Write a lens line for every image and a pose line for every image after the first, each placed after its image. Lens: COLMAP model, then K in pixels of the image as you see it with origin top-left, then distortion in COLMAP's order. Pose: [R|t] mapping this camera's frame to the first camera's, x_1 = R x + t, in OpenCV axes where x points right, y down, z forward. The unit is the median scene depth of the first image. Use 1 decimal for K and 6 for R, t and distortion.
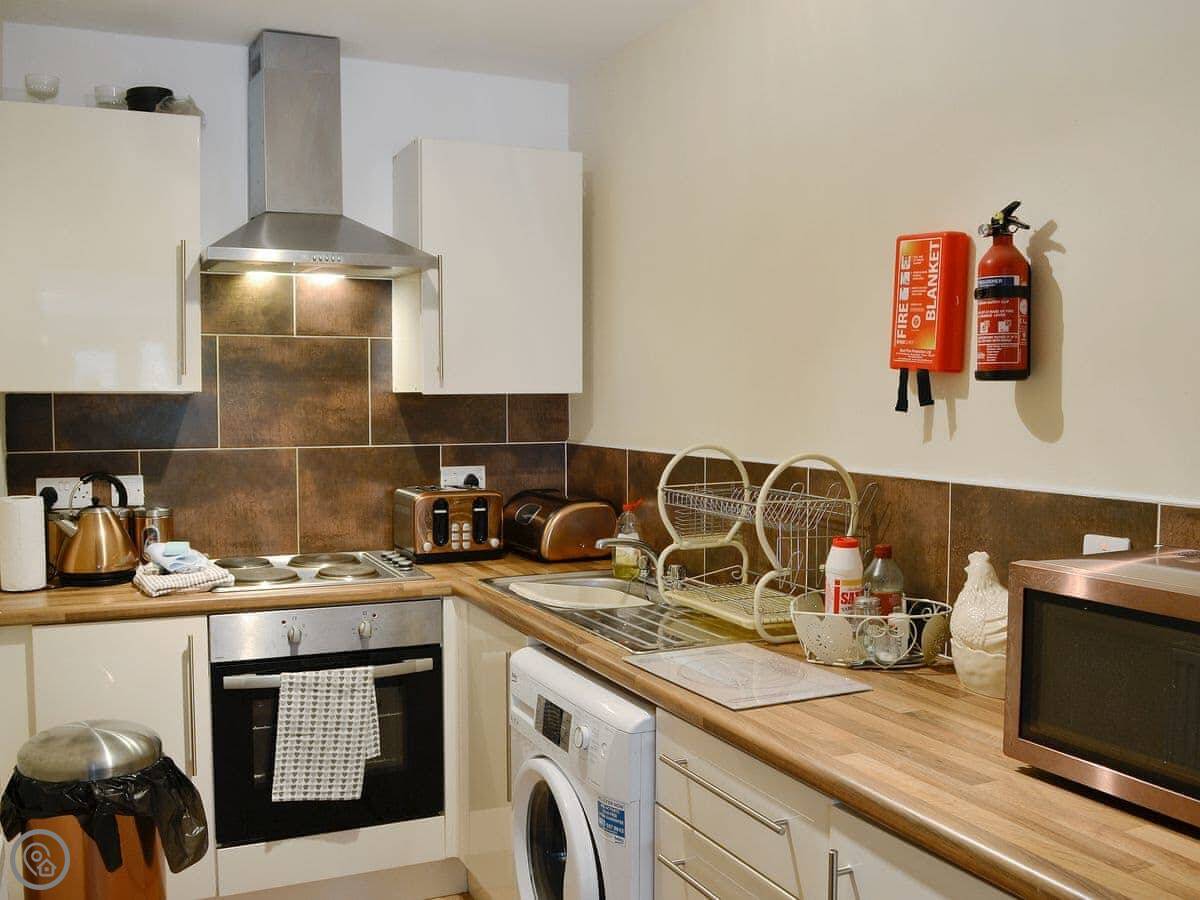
lens RADIAL K [[1145.5, 0, 600.0], [0, 1145.5, 450.0], [0, 0, 1]] dist [-0.097126, 0.034163]
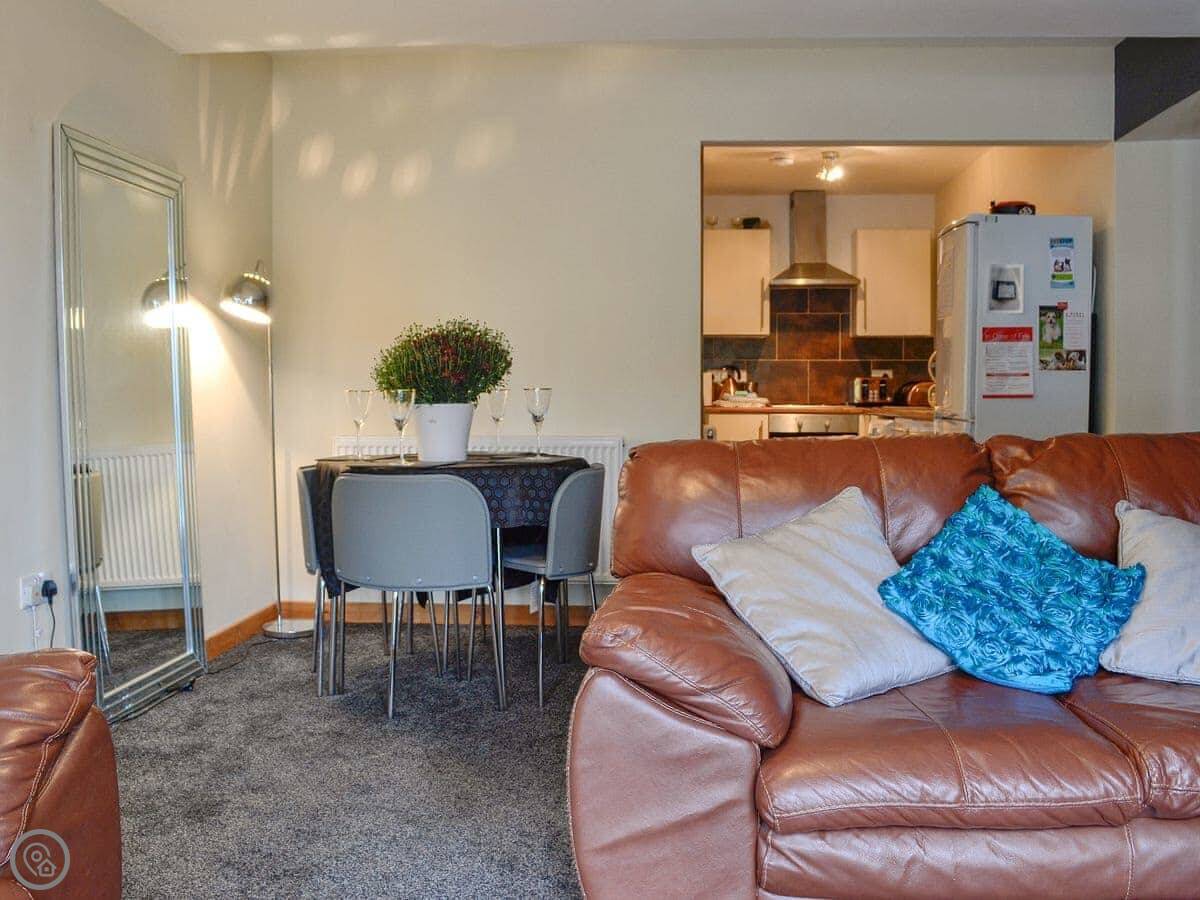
lens RADIAL K [[1145.5, 0, 600.0], [0, 1145.5, 450.0], [0, 0, 1]] dist [-0.097126, 0.034163]
pose [[0.874487, 0.023782, -0.484466, 0.542195], [-0.022301, 0.999712, 0.008821, 0.183712], [0.484536, 0.003091, 0.874766, -1.376311]]
